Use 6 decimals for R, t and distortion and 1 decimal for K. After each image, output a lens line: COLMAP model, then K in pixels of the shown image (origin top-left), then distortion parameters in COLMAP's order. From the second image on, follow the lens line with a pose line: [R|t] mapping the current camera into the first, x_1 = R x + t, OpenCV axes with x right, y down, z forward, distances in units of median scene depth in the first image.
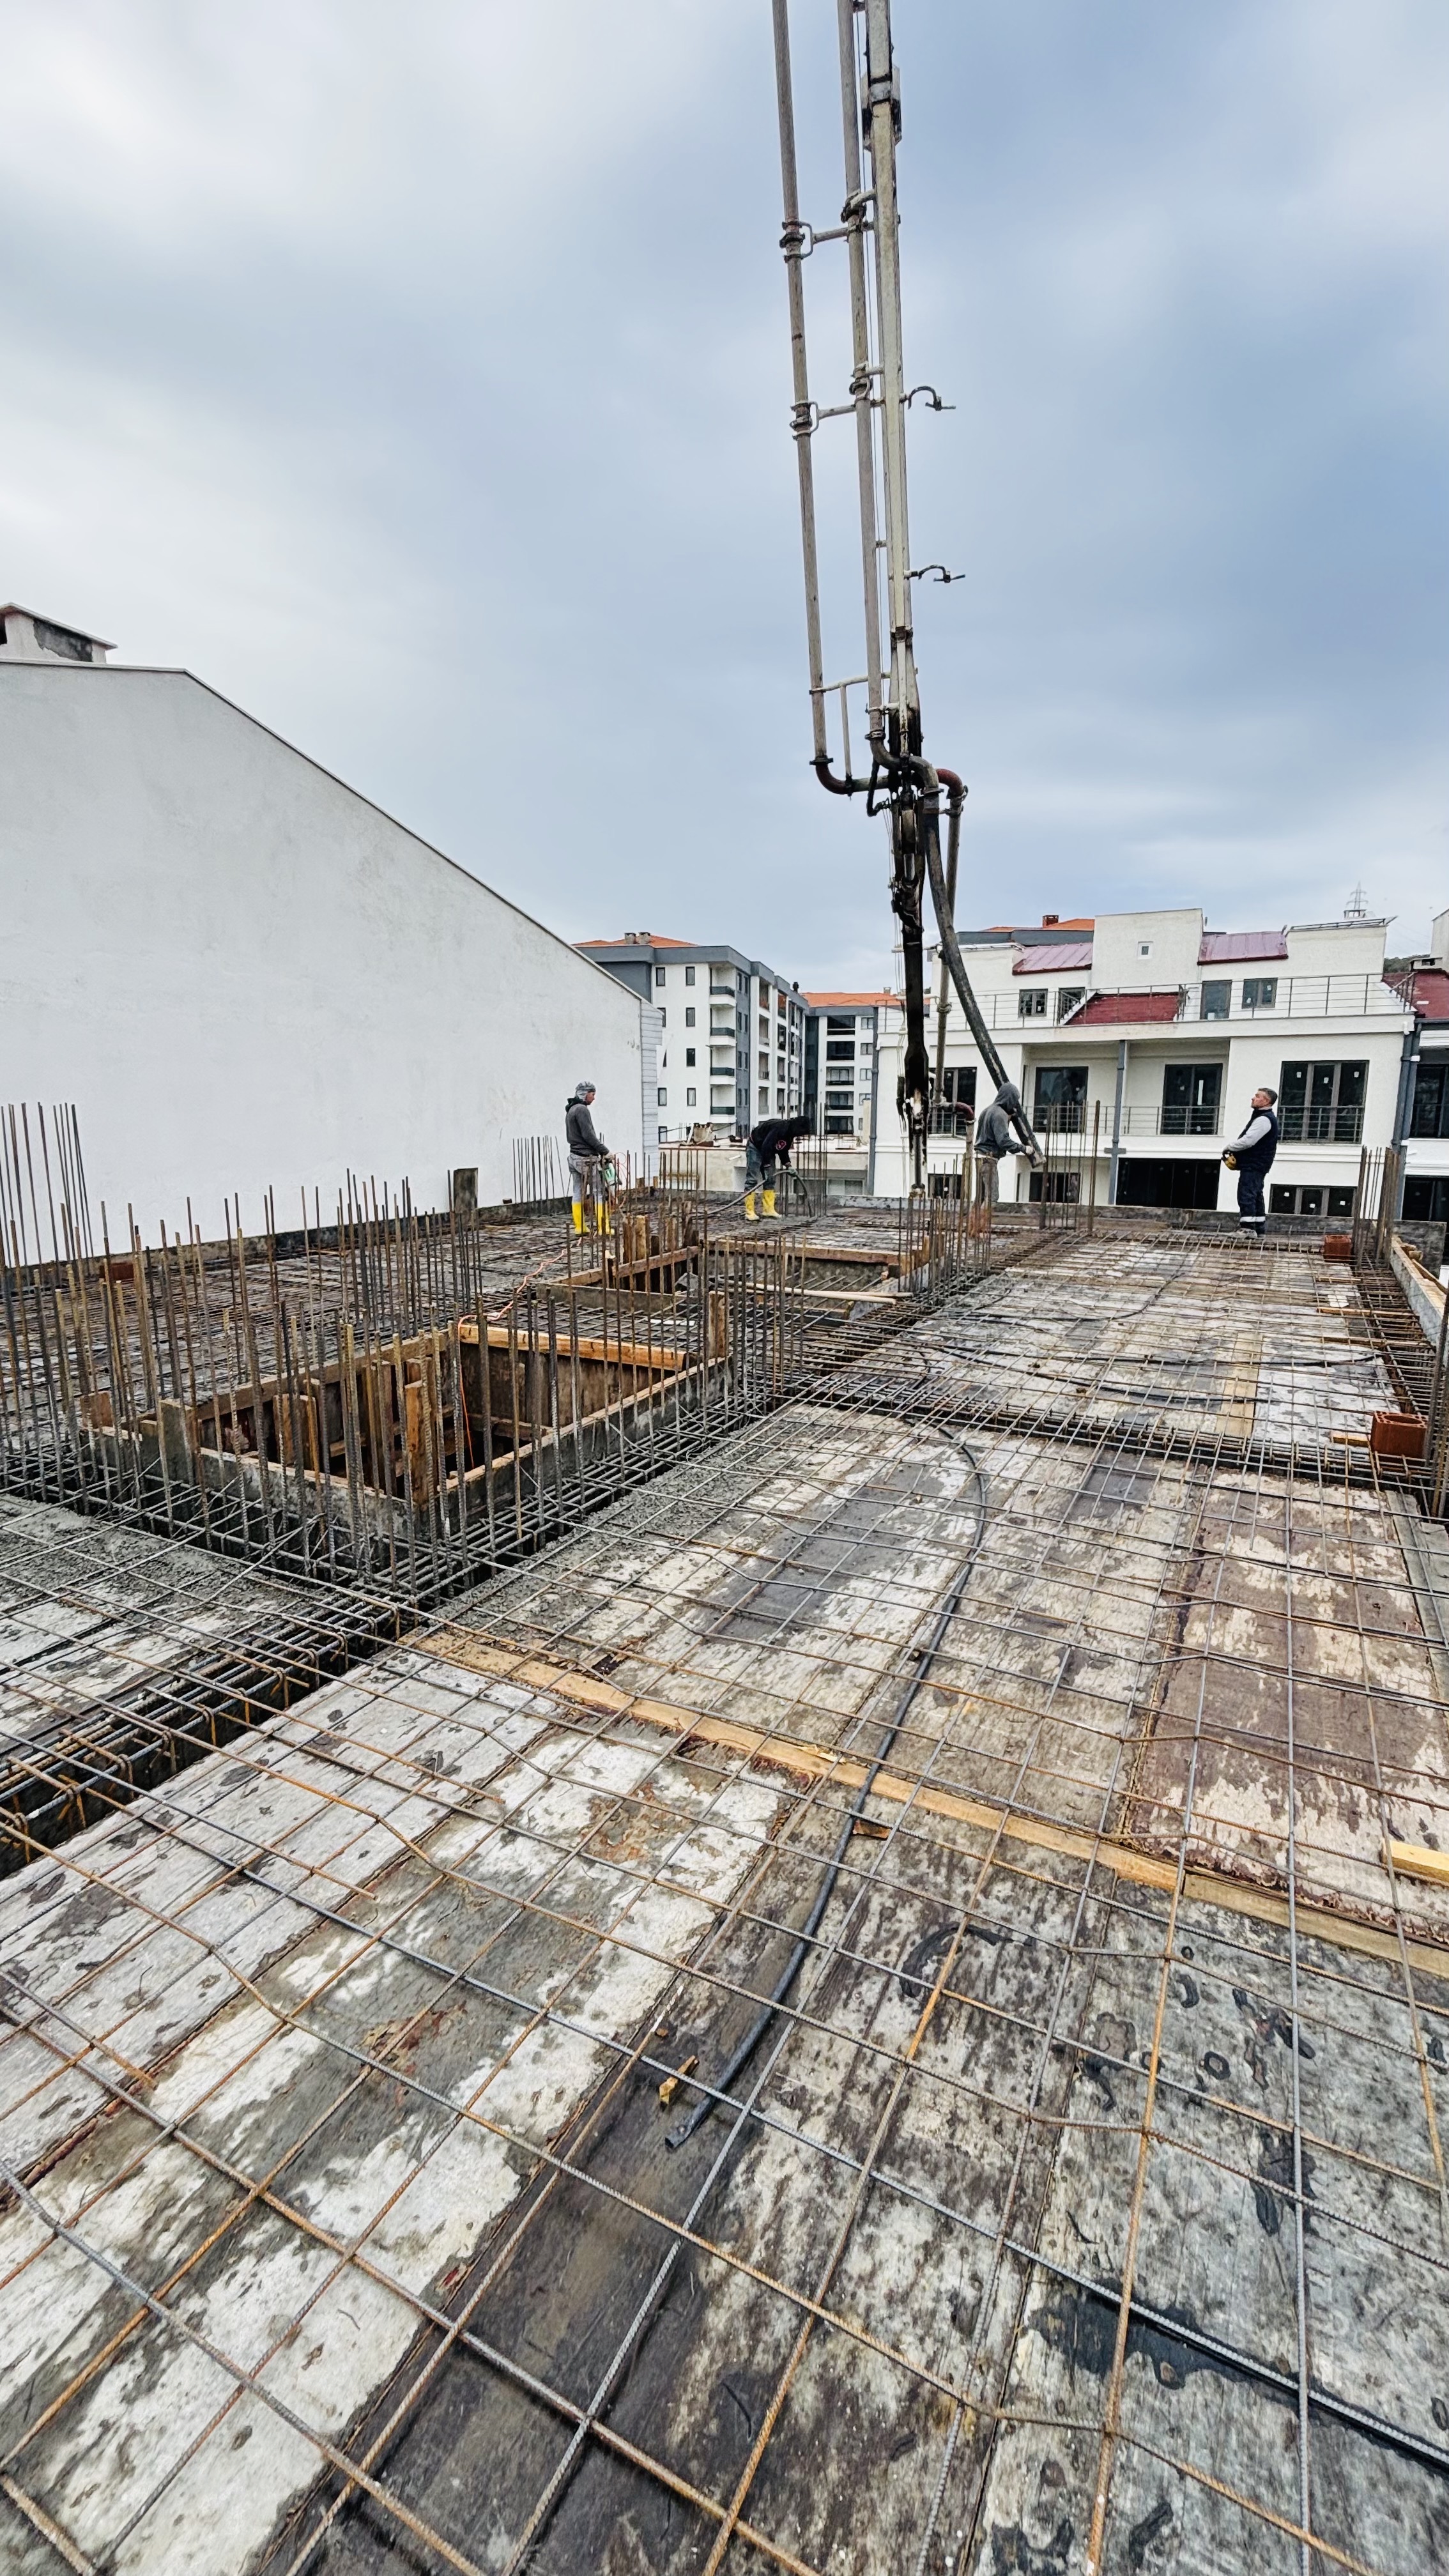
lens RADIAL K [[1064.6, 0, 724.5], [0, 1064.6, 1288.0], [0, 0, 1]] dist [-0.000660, -0.000055]
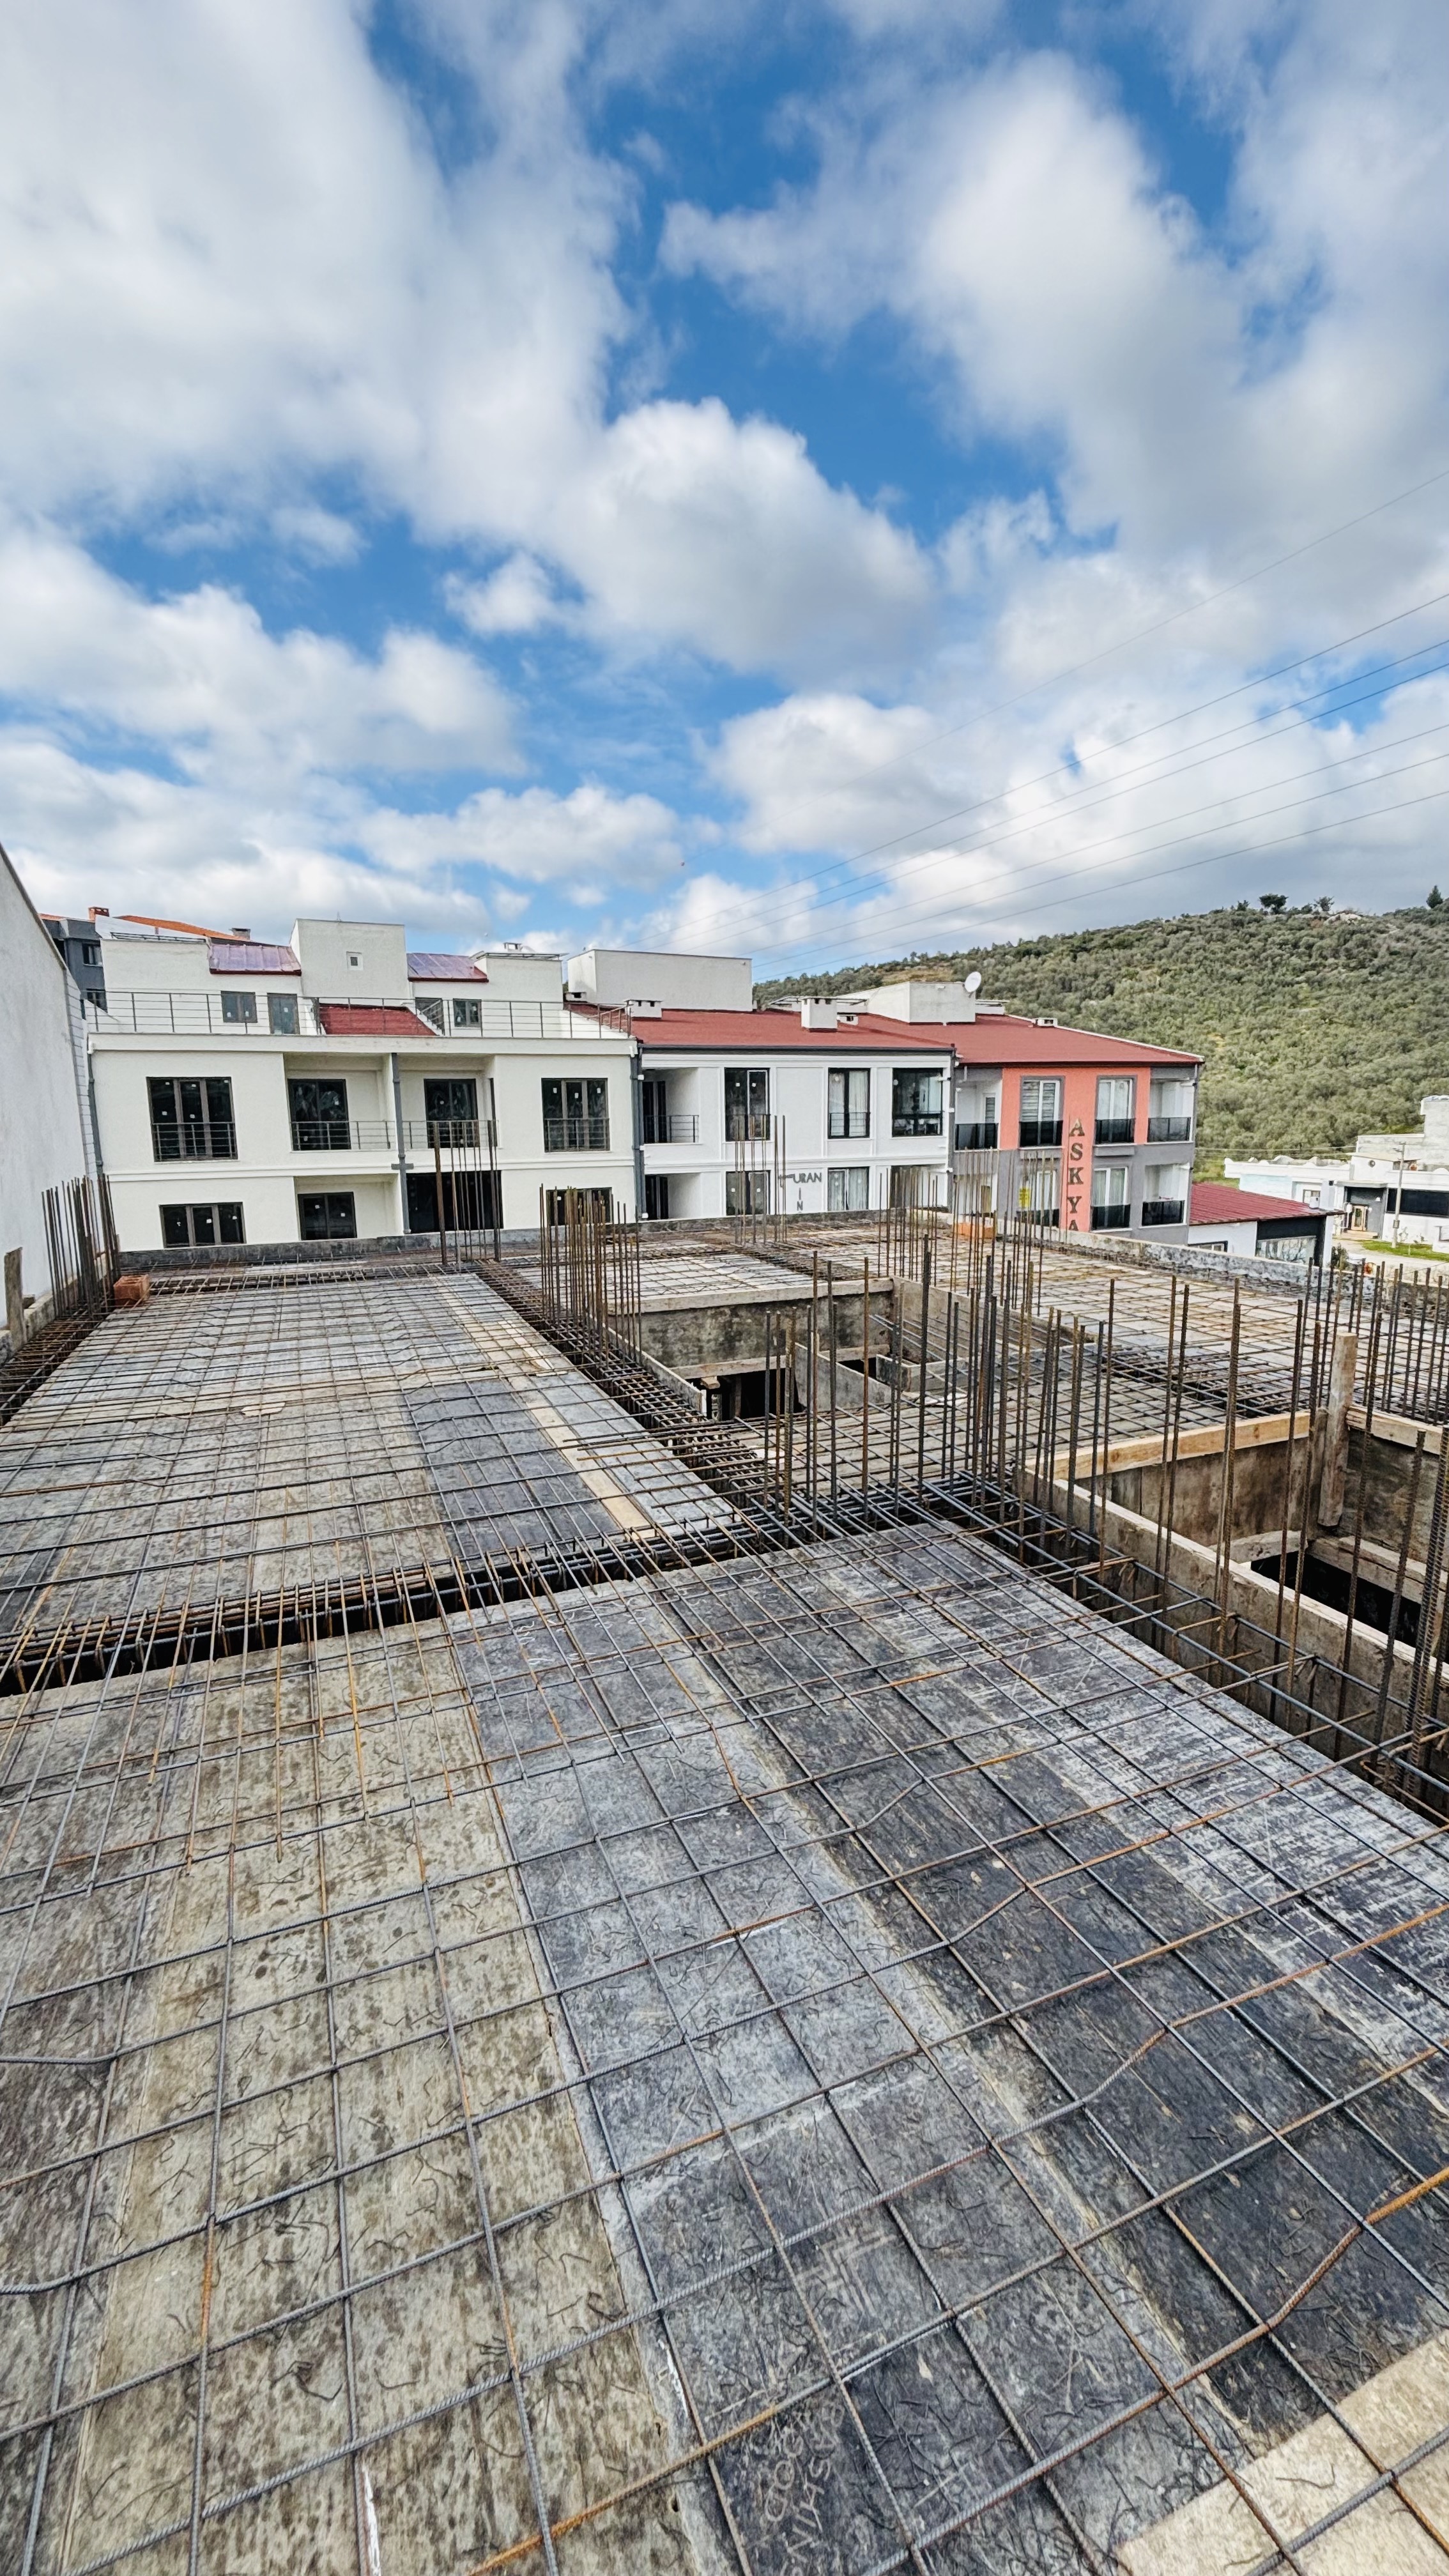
lens RADIAL K [[1064.6, 0, 724.5], [0, 1064.6, 1288.0], [0, 0, 1]] dist [-0.000660, -0.000055]
pose [[0.629424, -0.134512, 0.765331, -0.200786], [0.144137, 0.988022, 0.055111, -0.030317], [-0.763577, 0.075624, 0.641273, 0.158160]]
